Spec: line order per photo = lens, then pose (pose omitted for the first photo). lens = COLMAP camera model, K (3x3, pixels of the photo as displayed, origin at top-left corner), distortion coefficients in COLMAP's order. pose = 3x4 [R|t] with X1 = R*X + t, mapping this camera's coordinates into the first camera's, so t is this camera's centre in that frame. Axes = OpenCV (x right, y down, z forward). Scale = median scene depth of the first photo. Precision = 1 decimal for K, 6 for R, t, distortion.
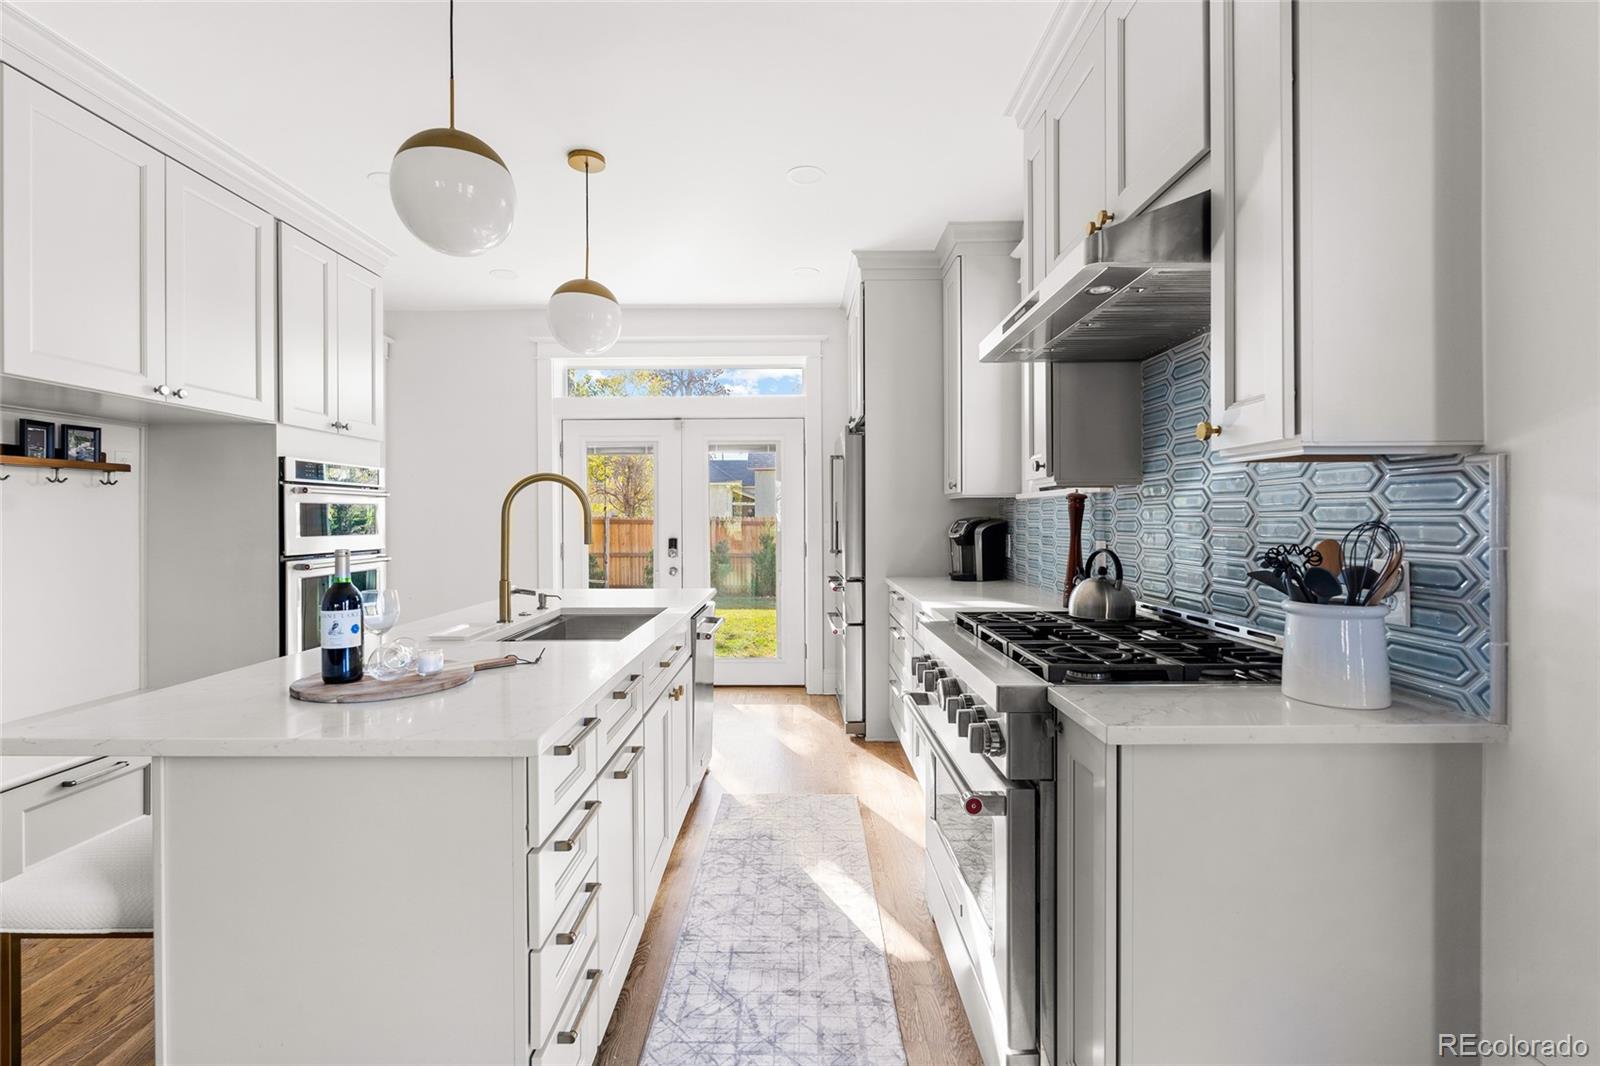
lens RADIAL K [[705.1, 0, 782.8], [0, 705.1, 509.9], [0, 0, 1]] dist [-0.004627, 0.000938]
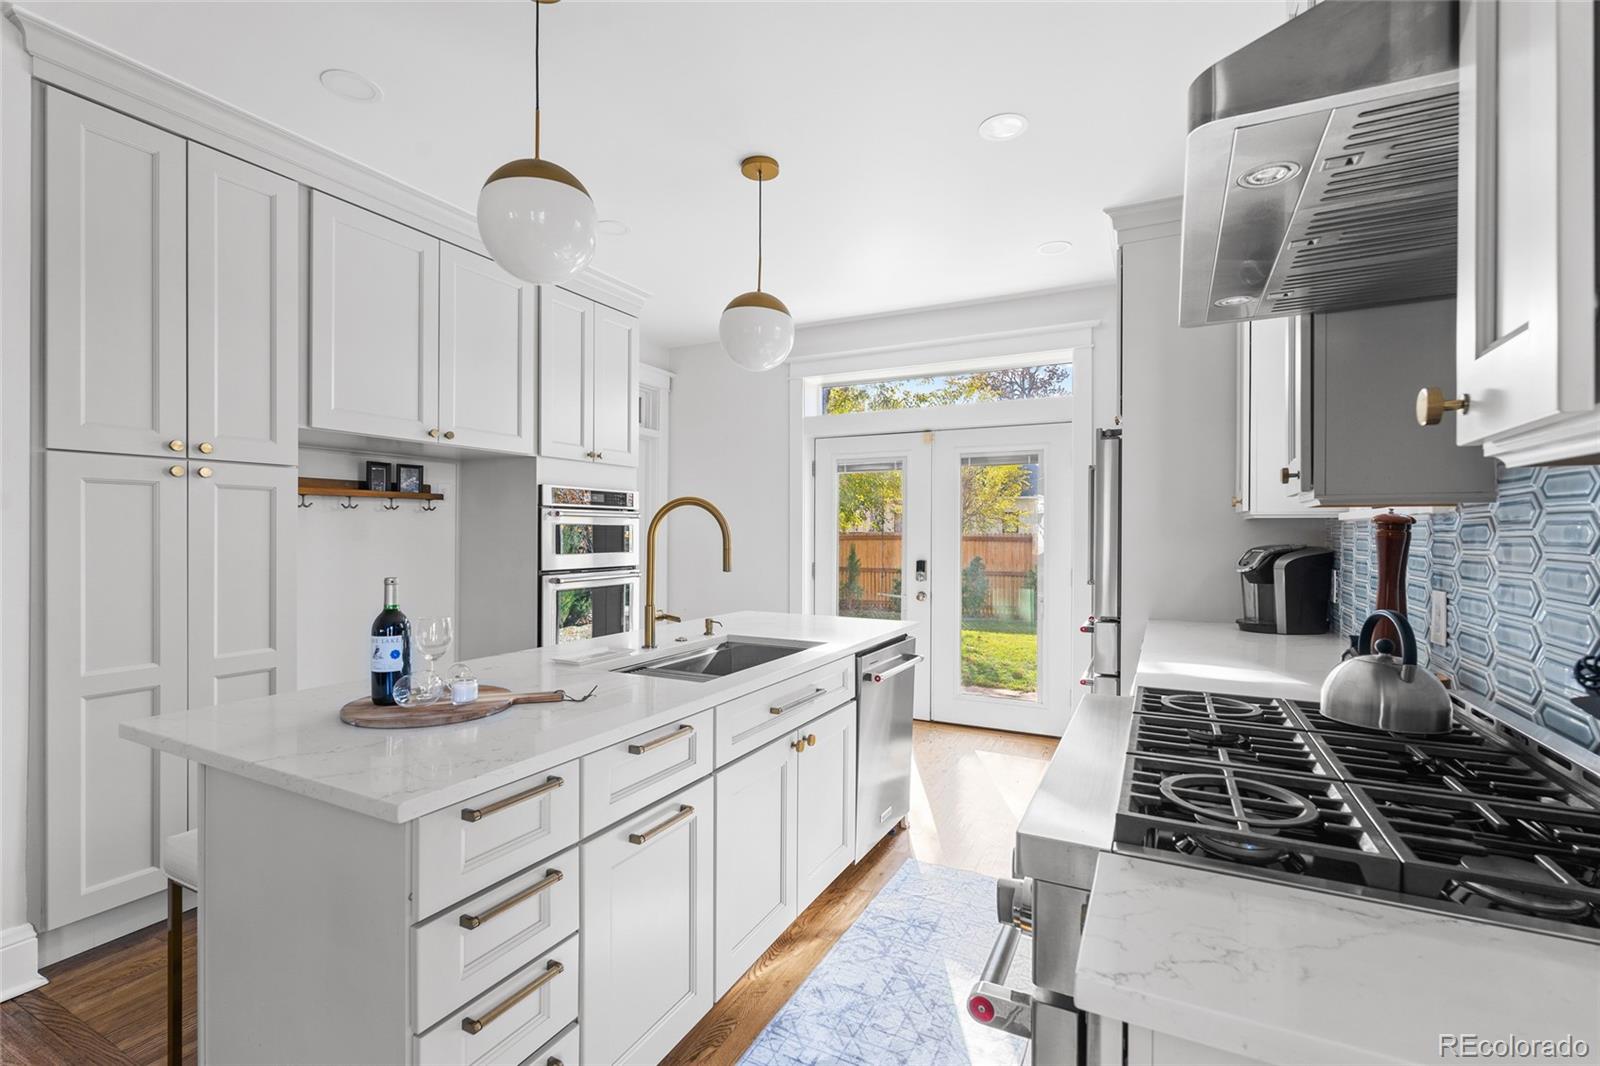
lens RADIAL K [[705.1, 0, 805.6], [0, 705.1, 524.7], [0, 0, 1]] dist [-0.004627, 0.000938]
pose [[0.892733, 0.002400, -0.450581, 0.200407], [-0.001553, 0.999996, 0.002250, -0.013367], [0.450584, -0.001309, 0.892733, 0.167073]]
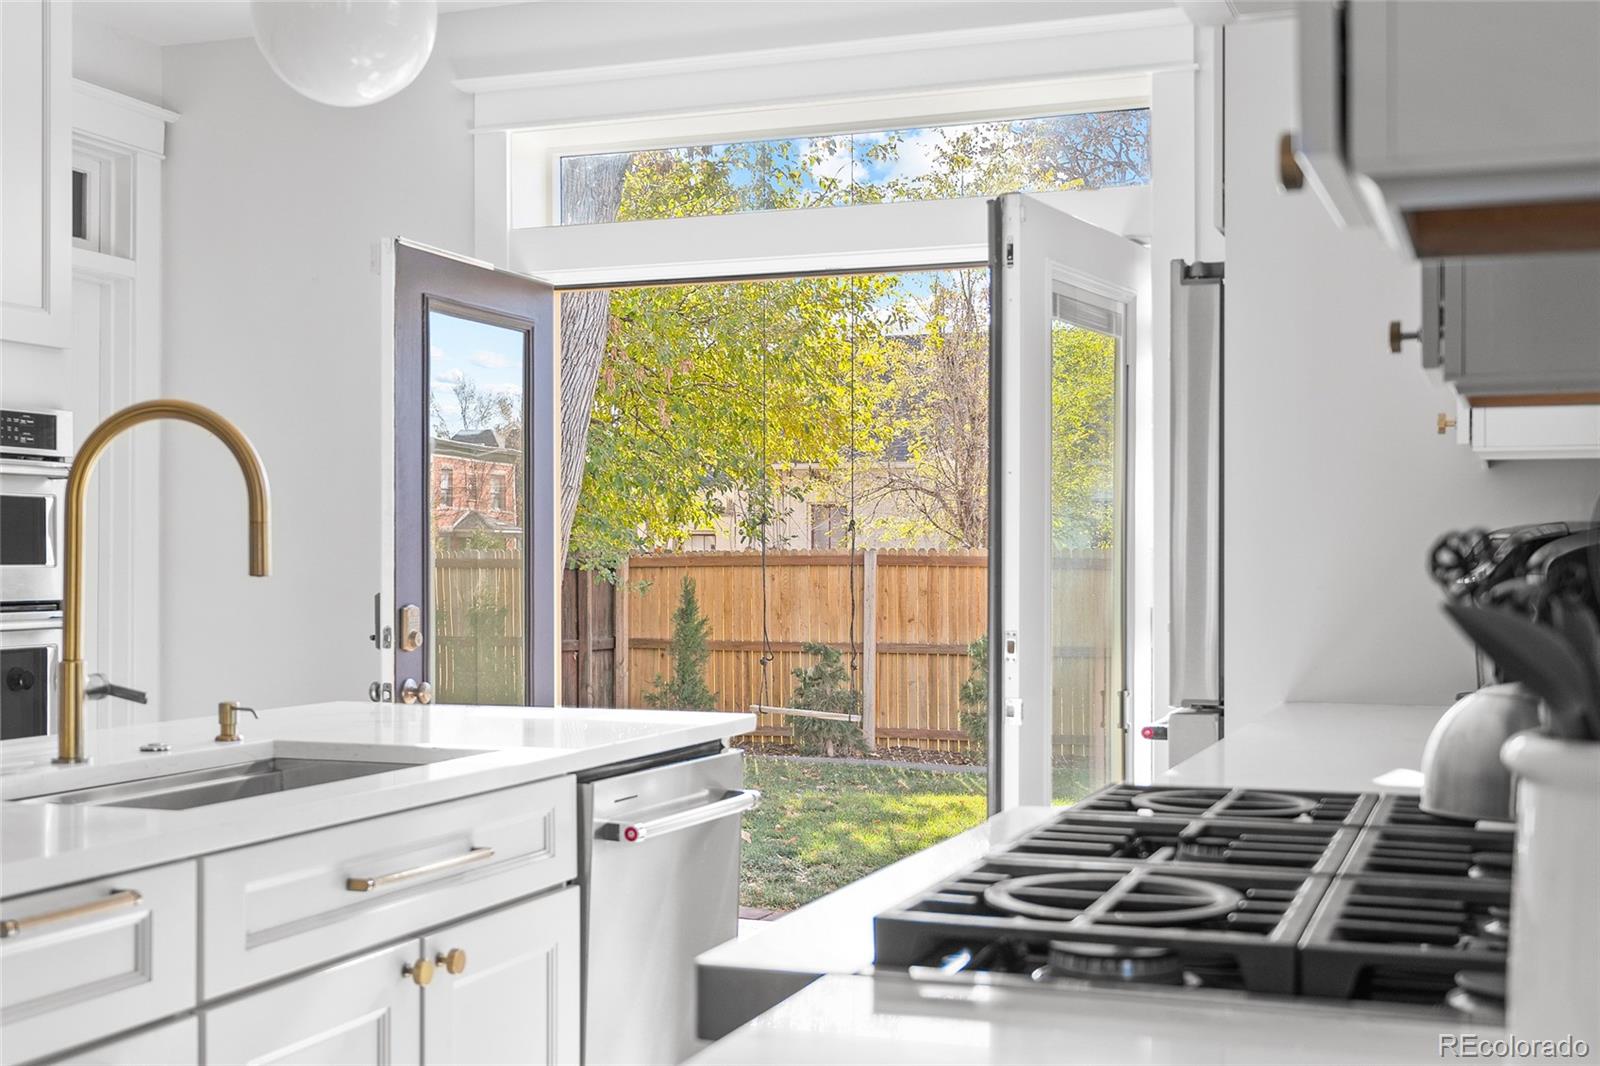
lens RADIAL K [[1923.2, 0, 812.9], [0, 1923.2, 540.7], [0, 0, 1]] dist [0.004350, 0.000000]
pose [[0.937938, 0.000021, -0.346803, 0.322977], [-0.000010, 1.000000, 0.000034, 0.023268], [0.346803, -0.000029, 0.937938, 0.074031]]
